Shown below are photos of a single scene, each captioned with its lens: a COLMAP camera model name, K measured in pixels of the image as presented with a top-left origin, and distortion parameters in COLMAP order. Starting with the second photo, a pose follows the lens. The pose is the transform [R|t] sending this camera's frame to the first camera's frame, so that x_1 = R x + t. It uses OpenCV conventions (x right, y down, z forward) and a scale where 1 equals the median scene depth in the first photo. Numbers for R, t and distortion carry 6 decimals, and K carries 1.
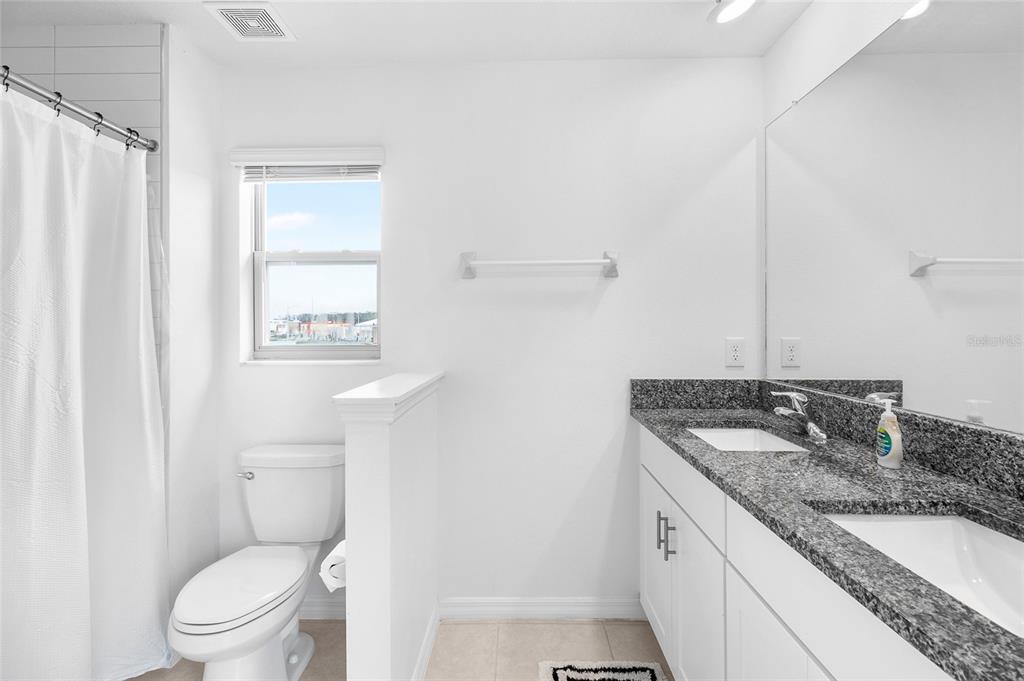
lens RADIAL K [[473.2, 0, 503.0], [0, 473.2, 336.5], [0, 0, 1]] dist [-0.000037, -0.001421]
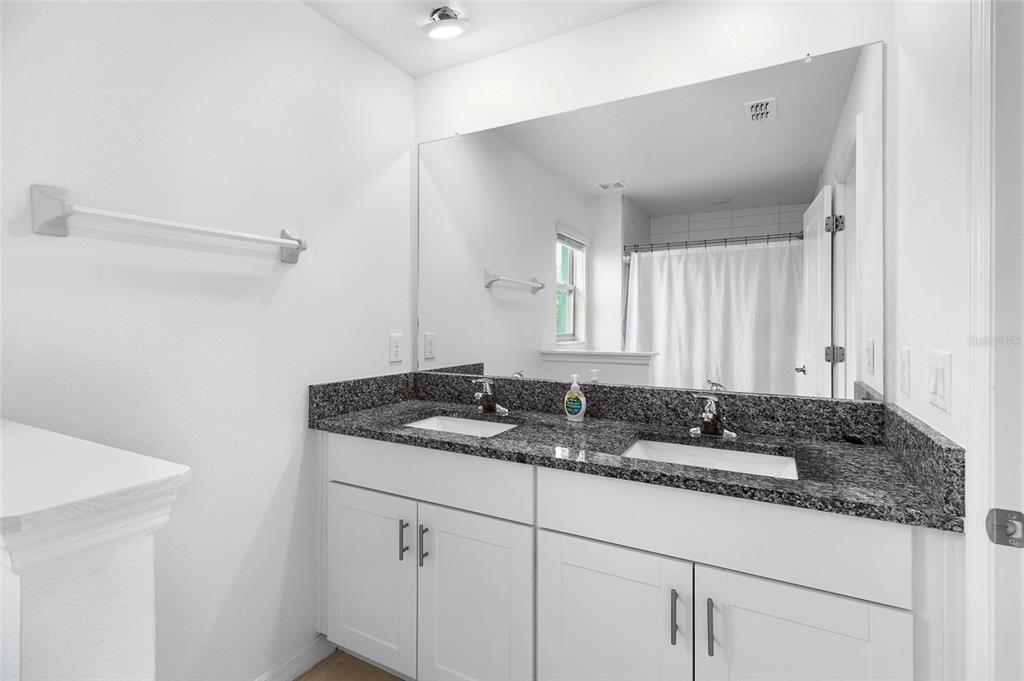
lens RADIAL K [[473.2, 0, 505.5], [0, 473.2, 331.5], [0, 0, 1]] dist [-0.000037, -0.001421]
pose [[0.457691, -0.014596, 0.888992, -0.336720], [0.016292, 0.999835, 0.008028, -0.008146], [-0.888962, 0.010809, 0.457853, 0.314670]]
